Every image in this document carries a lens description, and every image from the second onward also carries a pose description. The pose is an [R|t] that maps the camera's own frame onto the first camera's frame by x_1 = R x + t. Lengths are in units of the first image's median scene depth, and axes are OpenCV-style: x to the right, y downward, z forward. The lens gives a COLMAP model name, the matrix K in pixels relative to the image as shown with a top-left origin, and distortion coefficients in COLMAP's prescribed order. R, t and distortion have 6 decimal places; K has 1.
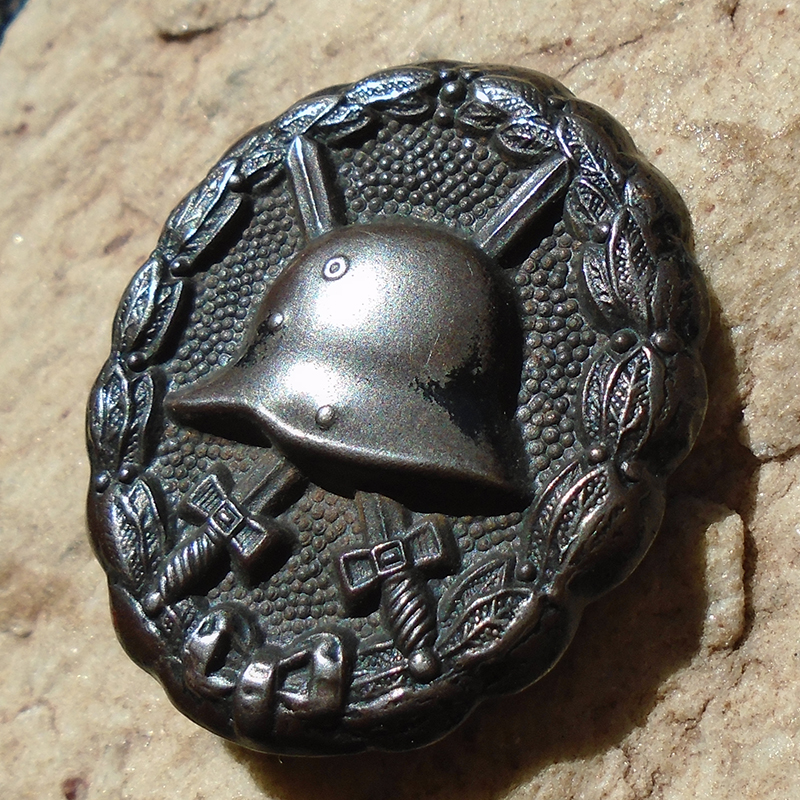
lens RADIAL K [[946.0, 0, 400.0], [0, 946.0, 400.0], [0, 0, 1]] dist [0.018277, -0.030077]
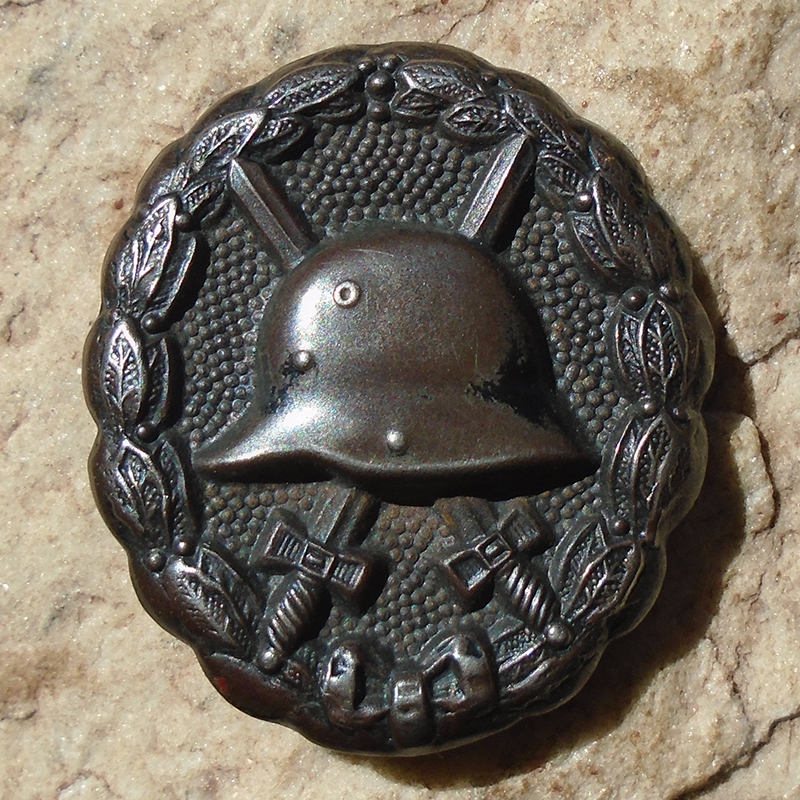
lens RADIAL K [[946.0, 0, 400.0], [0, 946.0, 400.0], [0, 0, 1]] dist [0.018277, -0.030077]
pose [[0.930057, -0.283513, 0.233699, -0.285536], [0.253508, 0.955575, 0.150367, -0.170377], [-0.265948, -0.080605, 0.960612, 0.003960]]
